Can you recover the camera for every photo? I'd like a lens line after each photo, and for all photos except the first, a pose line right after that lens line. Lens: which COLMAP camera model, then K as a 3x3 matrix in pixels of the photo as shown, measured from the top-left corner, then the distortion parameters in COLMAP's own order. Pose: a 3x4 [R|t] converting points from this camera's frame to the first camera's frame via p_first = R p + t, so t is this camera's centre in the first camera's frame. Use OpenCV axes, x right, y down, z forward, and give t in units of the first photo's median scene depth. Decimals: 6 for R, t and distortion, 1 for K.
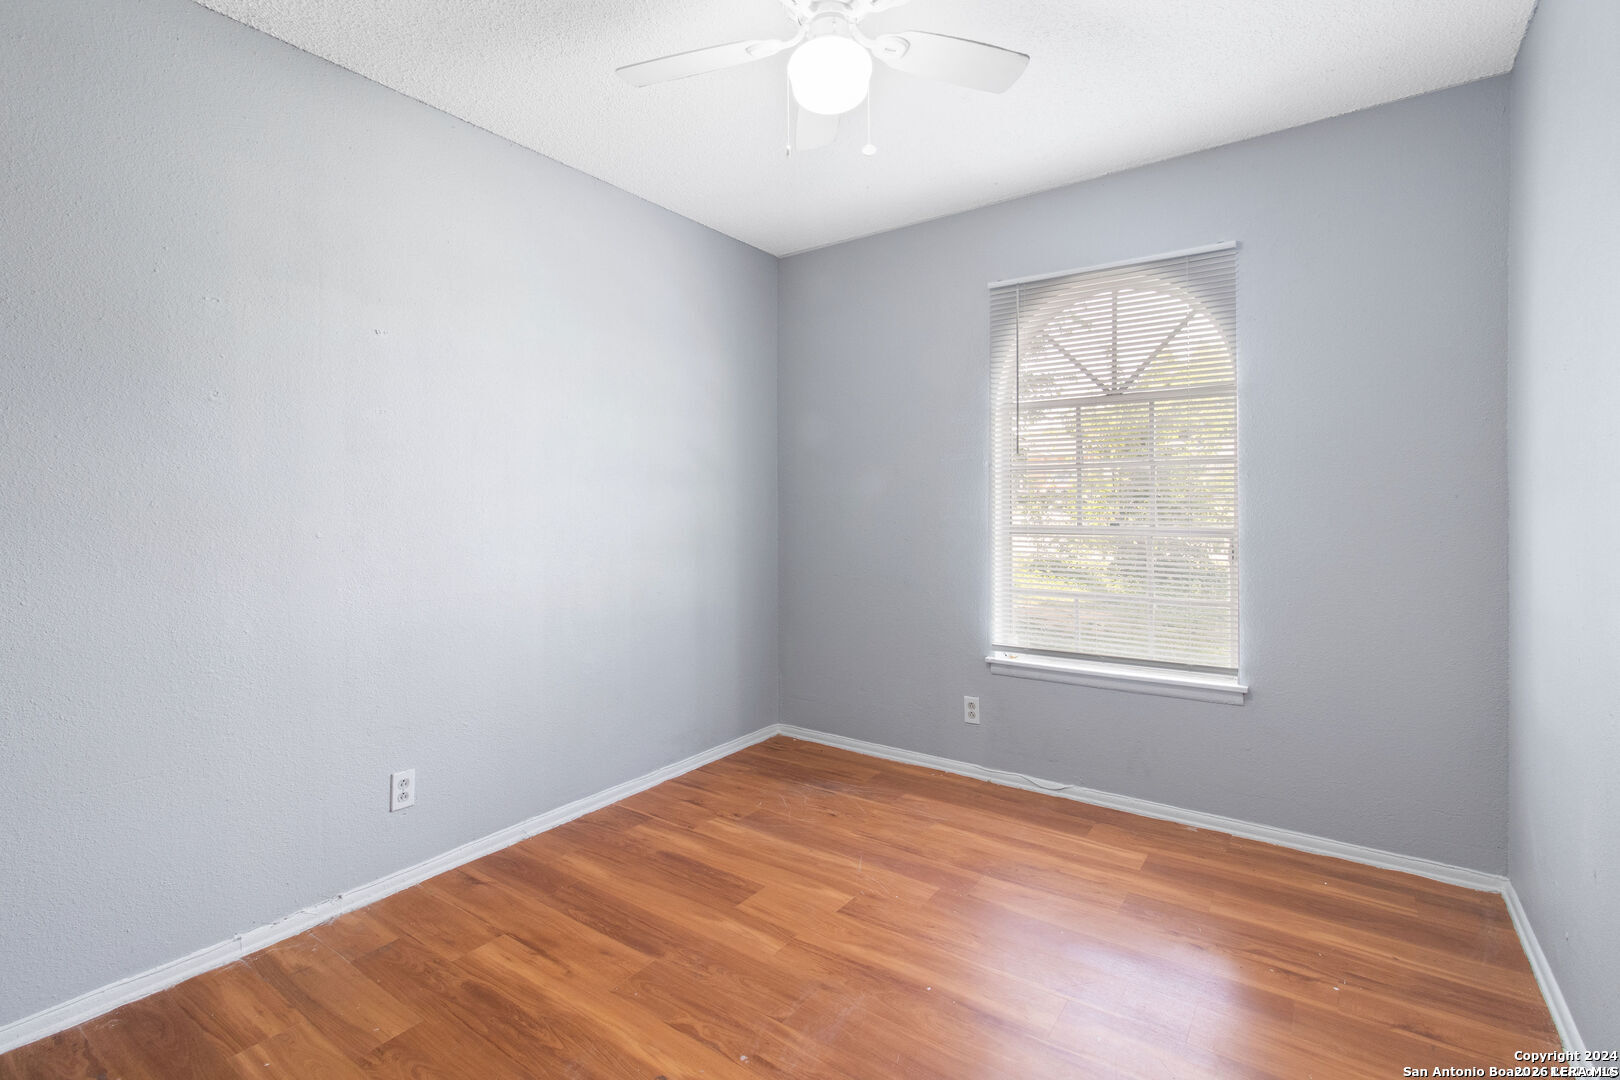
lens RADIAL K [[743.2, 0, 808.2], [0, 743.2, 529.5], [0, 0, 1]] dist [0.005517, -0.001430]
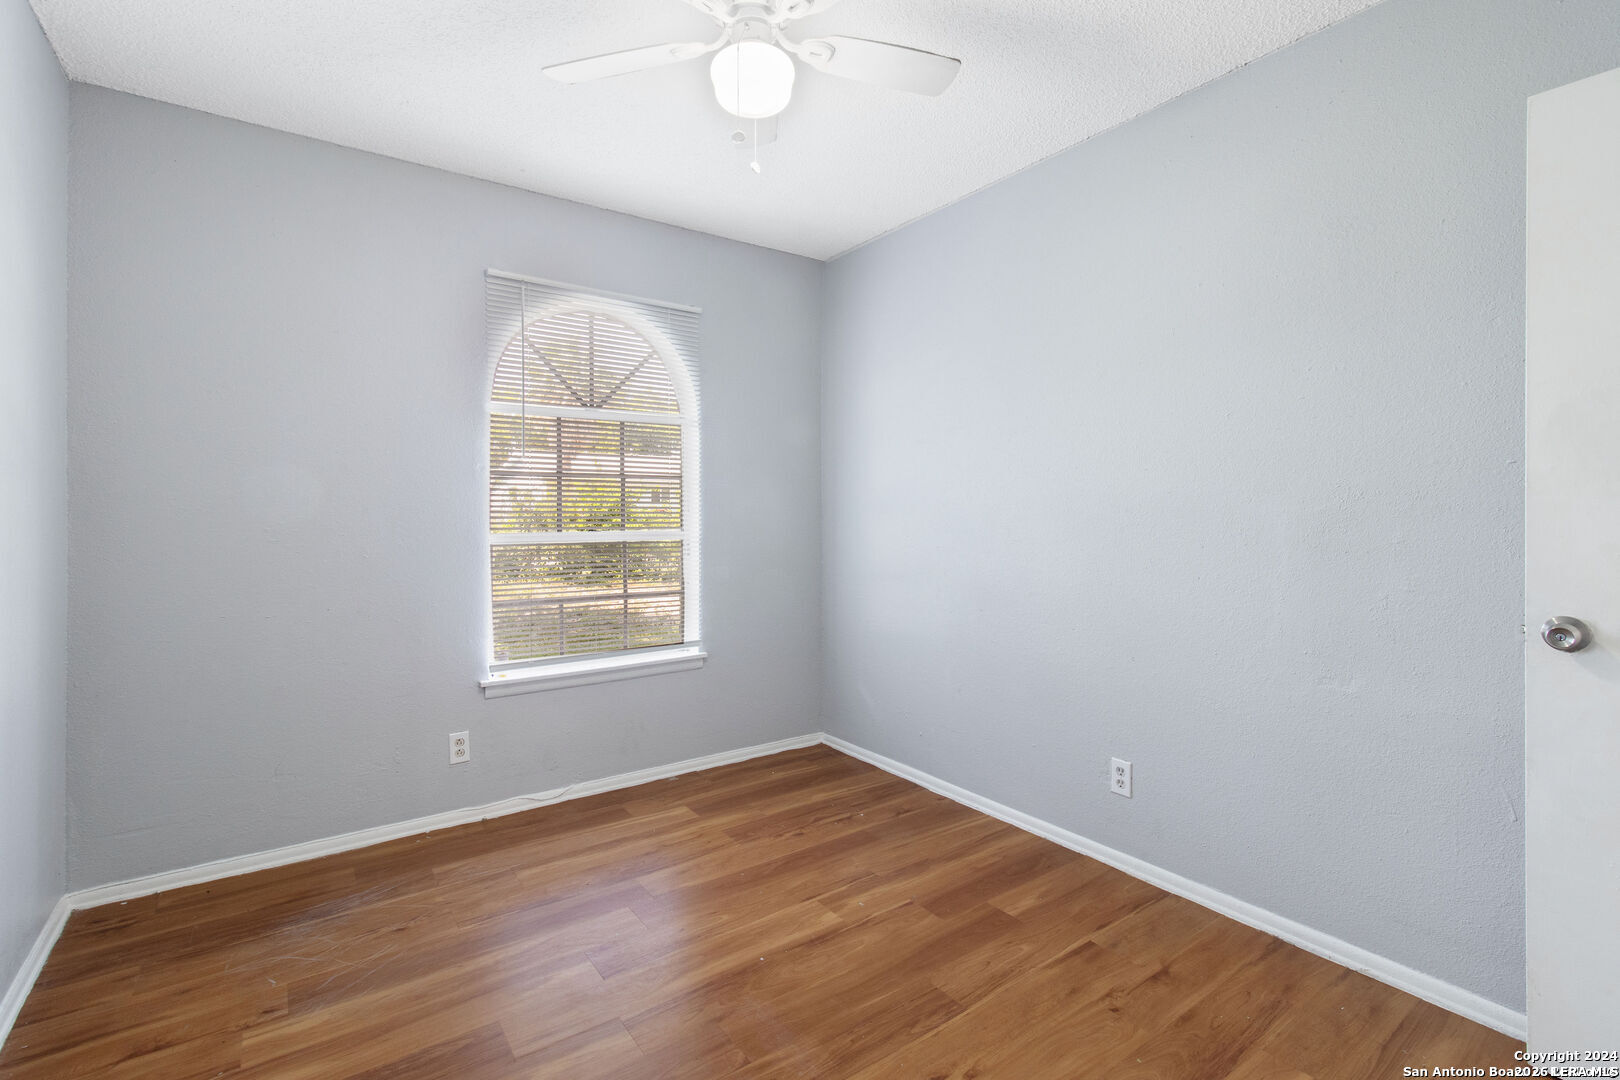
lens RADIAL K [[743.2, 0, 812.0], [0, 743.2, 531.9], [0, 0, 1]] dist [0.005517, -0.001430]
pose [[0.327200, -0.020809, 0.944726, -0.548190], [0.029855, 0.999486, 0.011675, -0.008750], [-0.944483, 0.024384, 0.327653, 0.374907]]
